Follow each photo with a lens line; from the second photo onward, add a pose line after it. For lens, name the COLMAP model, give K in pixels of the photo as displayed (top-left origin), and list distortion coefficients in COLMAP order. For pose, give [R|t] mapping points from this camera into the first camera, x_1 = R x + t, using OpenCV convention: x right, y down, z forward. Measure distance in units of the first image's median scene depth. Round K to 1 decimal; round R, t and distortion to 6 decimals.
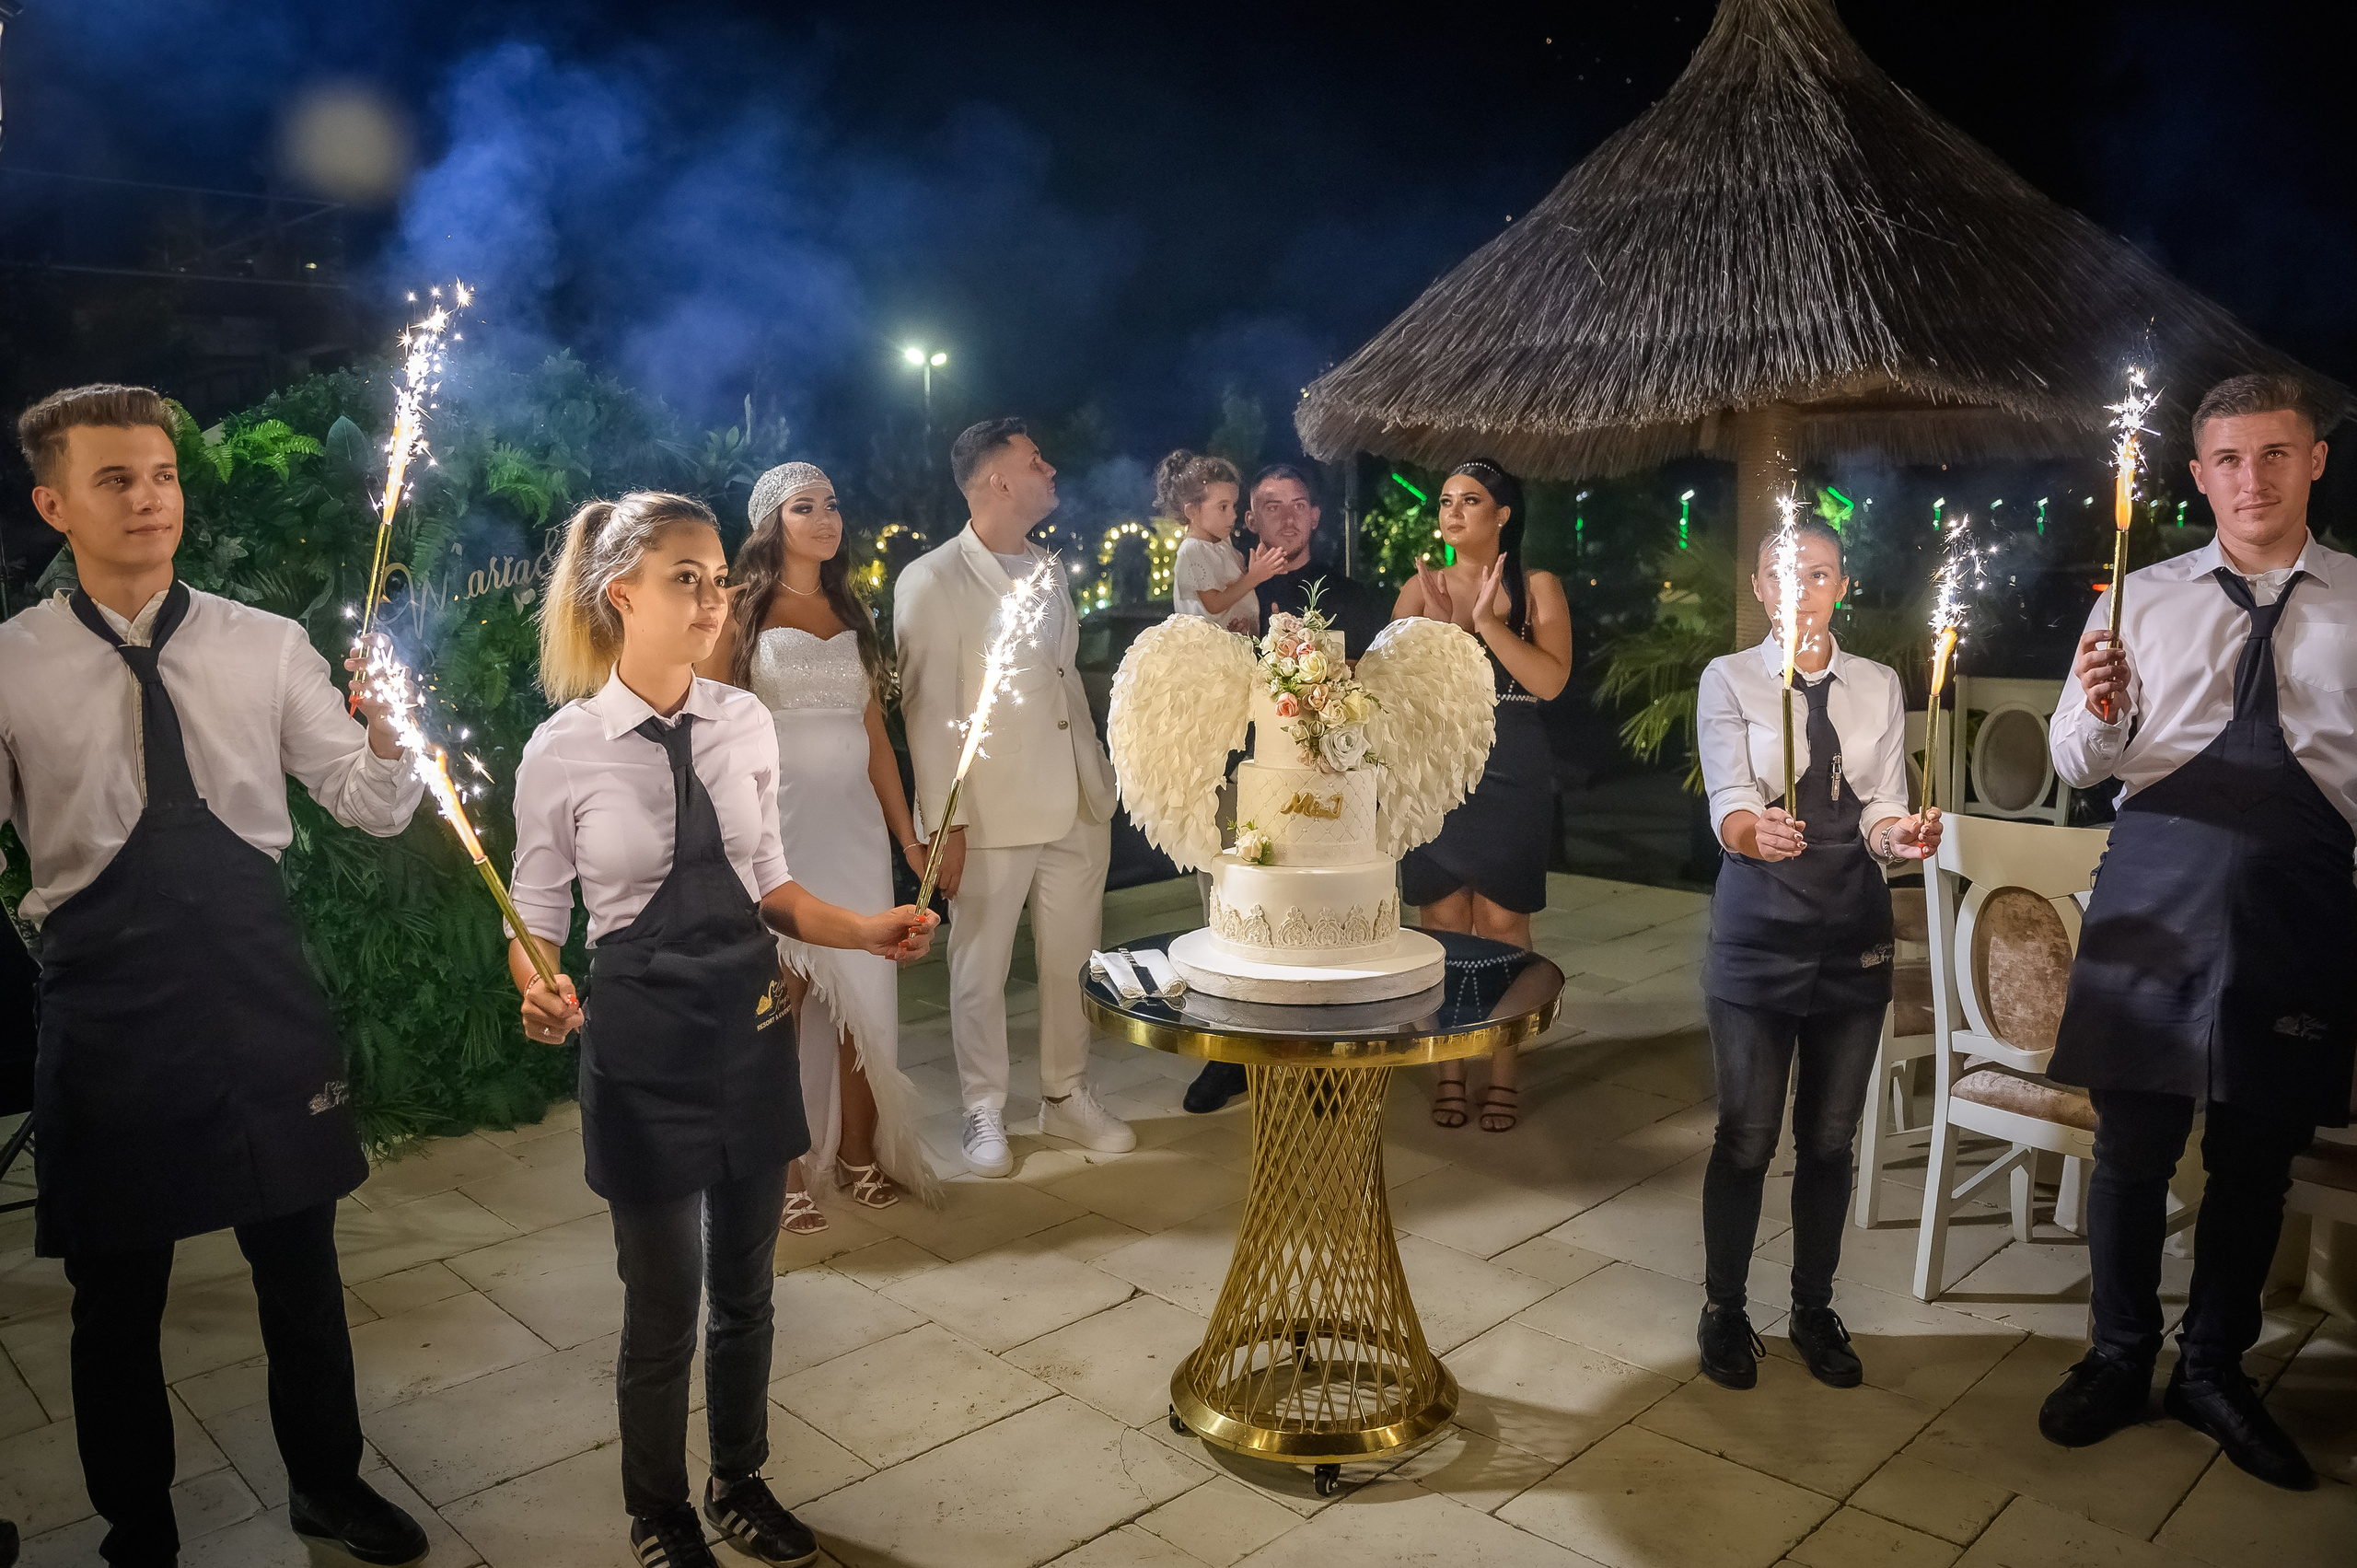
lens RADIAL K [[1803.0, 0, 1181.5], [0, 1803.0, 788.2], [0, 0, 1]] dist [-0.127157, 0.058201]
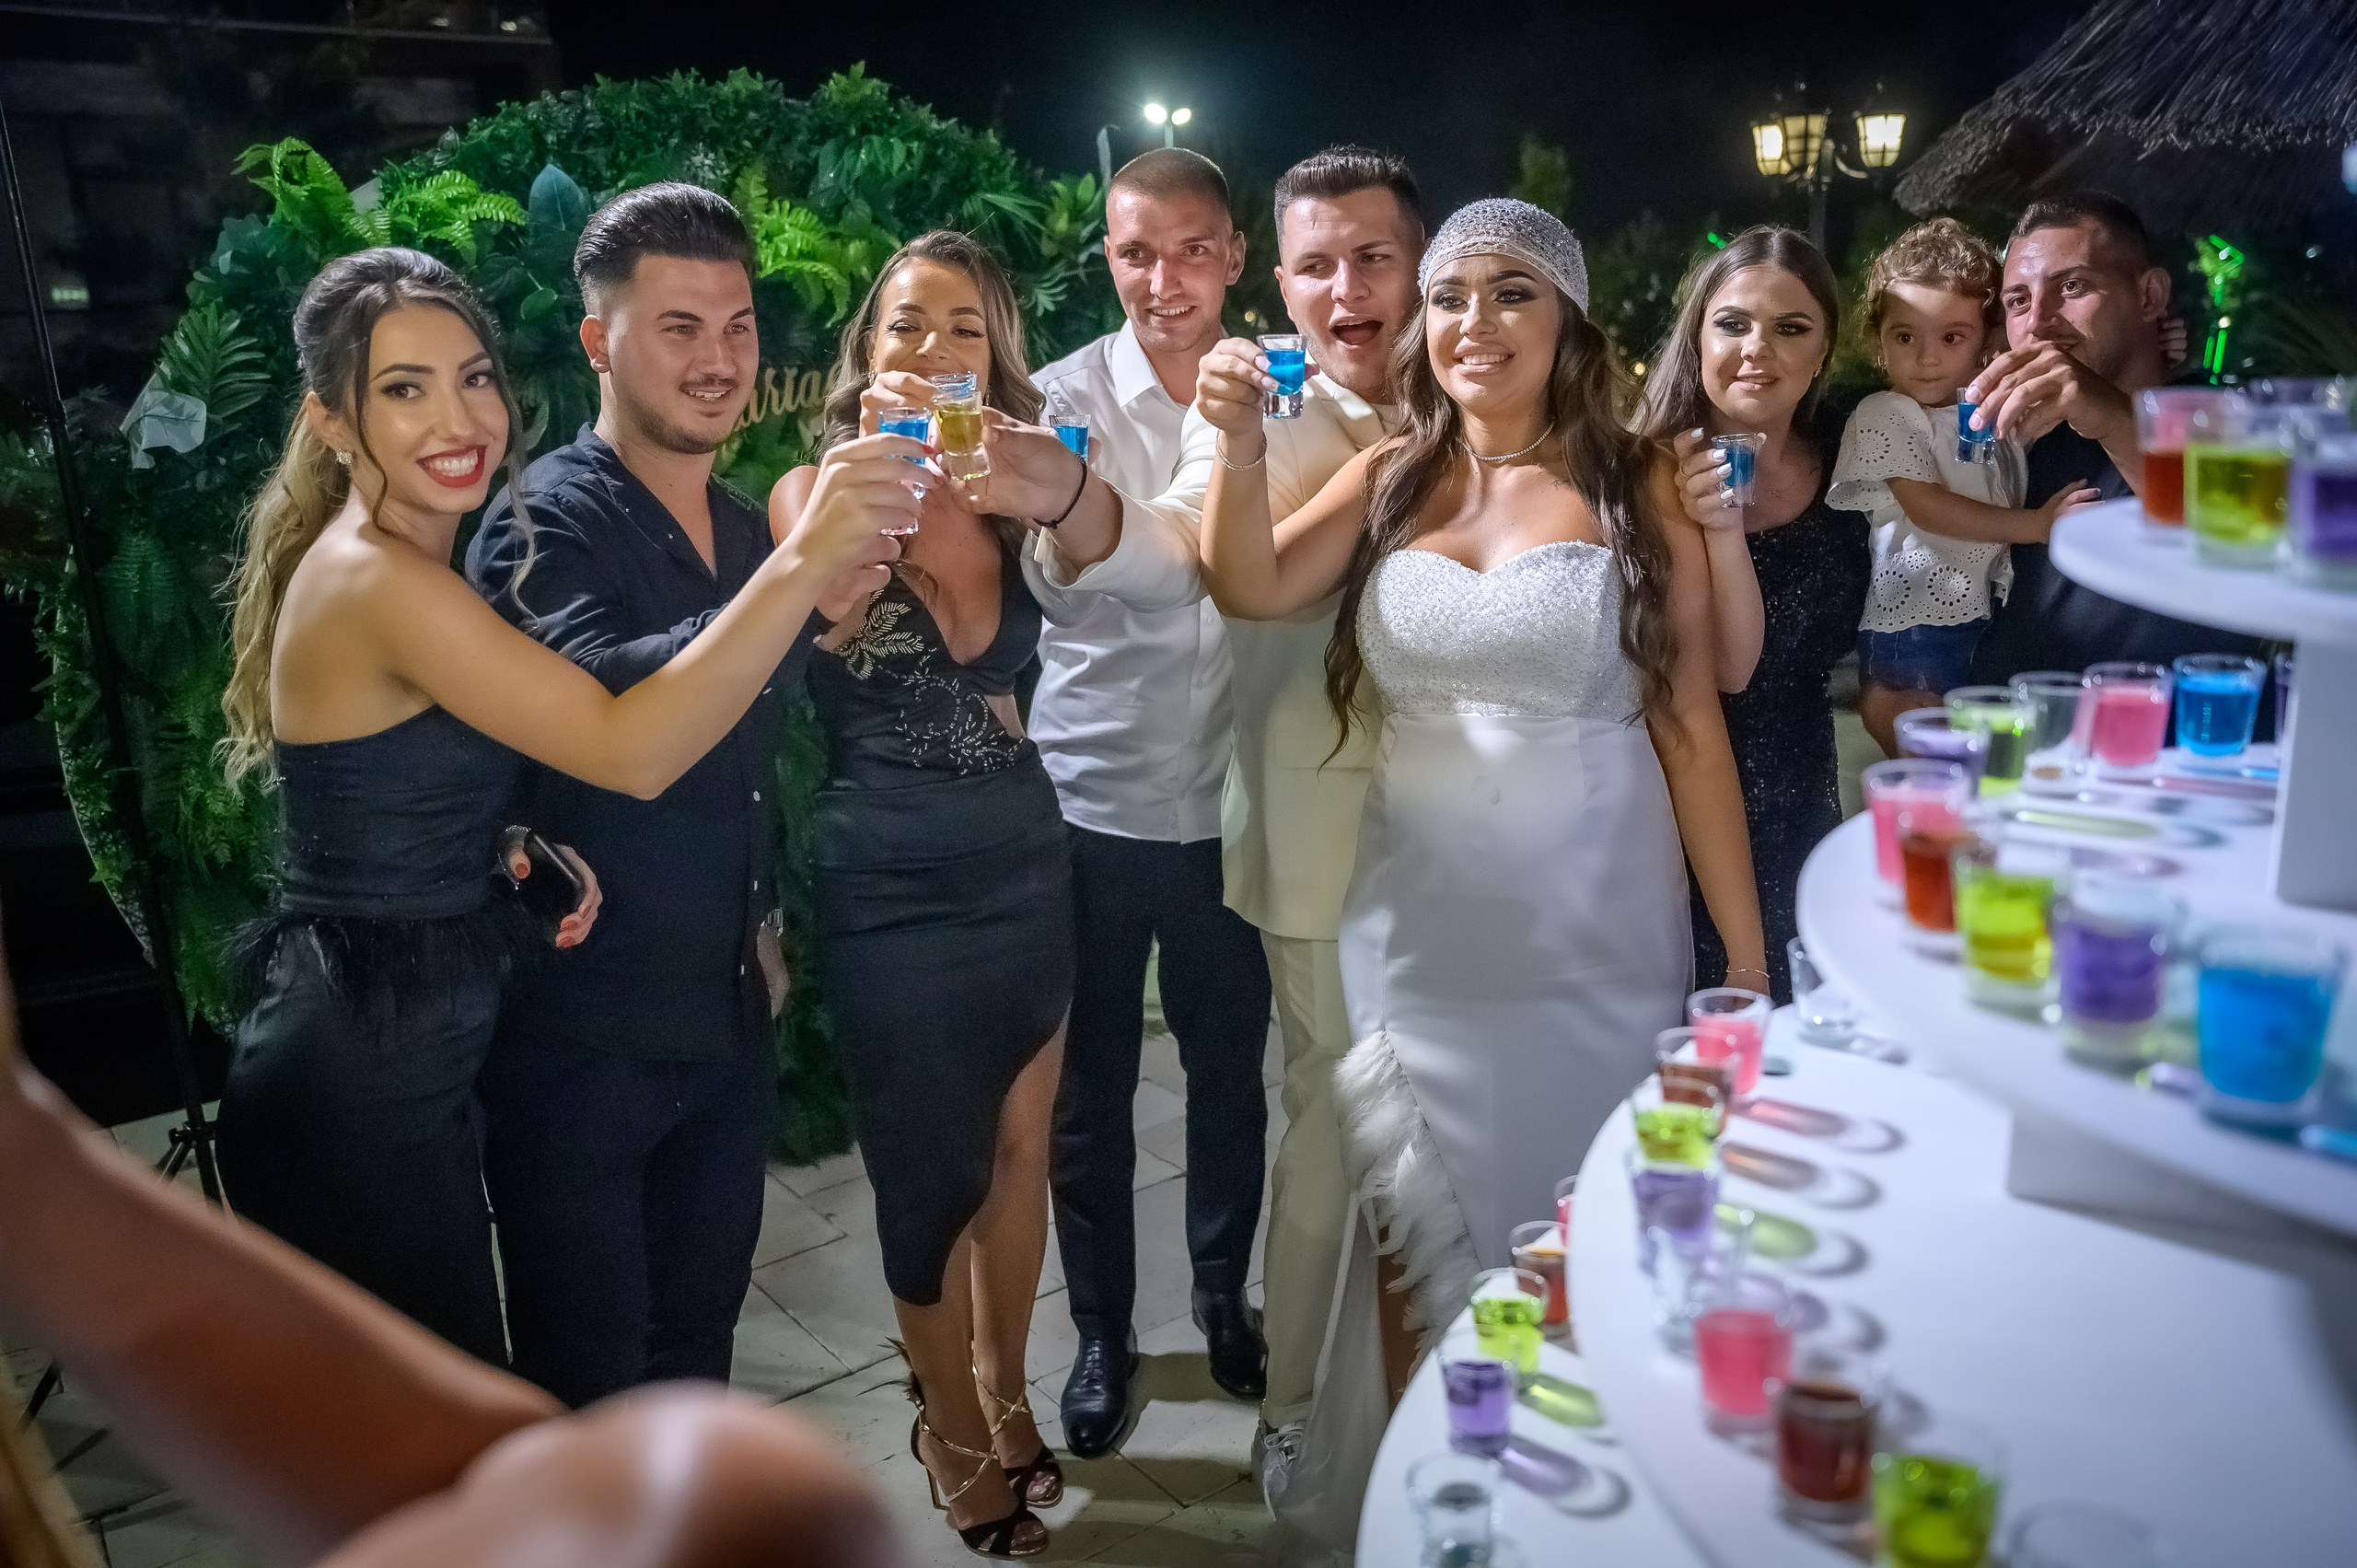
lens RADIAL K [[1859.8, 0, 1176.5], [0, 1859.8, 784.7], [0, 0, 1]] dist [-0.084695, 0.072922]
pose [[0.991637, 0.012622, -0.128441, -0.145241], [0.001870, 0.993697, 0.112083, -0.052780], [0.129046, -0.111386, 0.985363, 0.305886]]
